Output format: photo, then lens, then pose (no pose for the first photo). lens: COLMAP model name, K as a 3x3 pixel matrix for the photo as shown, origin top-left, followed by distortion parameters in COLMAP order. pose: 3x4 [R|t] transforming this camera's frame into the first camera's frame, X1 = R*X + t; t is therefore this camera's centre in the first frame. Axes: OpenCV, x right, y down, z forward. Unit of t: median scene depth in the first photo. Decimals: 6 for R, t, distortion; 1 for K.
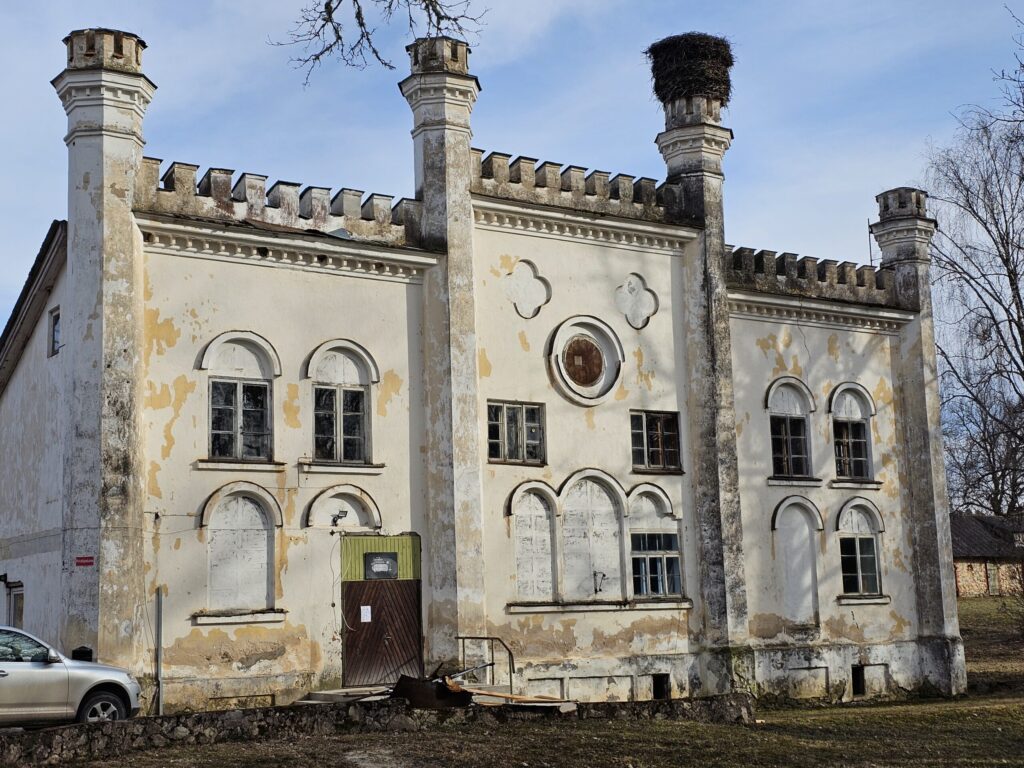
lens RADIAL K [[1482.1, 0, 497.8], [0, 1482.1, 382.7], [0, 0, 1]] dist [0.229650, -0.728399]
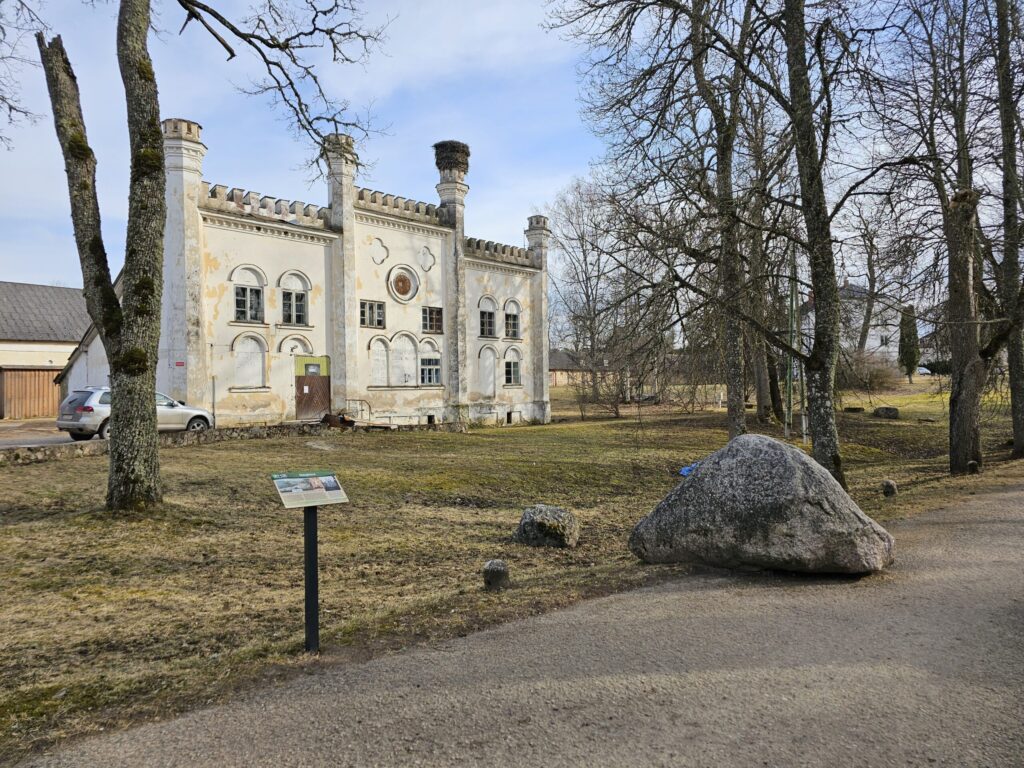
lens RADIAL K [[689.5, 0, 512.0], [0, 689.5, 384.0], [0, 0, 1]] dist [0.083945, -0.100043]
pose [[0.974467, 0.017062, 0.223881, -0.015987], [-0.048484, 0.989574, 0.135619, -0.015986], [-0.219233, -0.143011, 0.965135, -0.113673]]
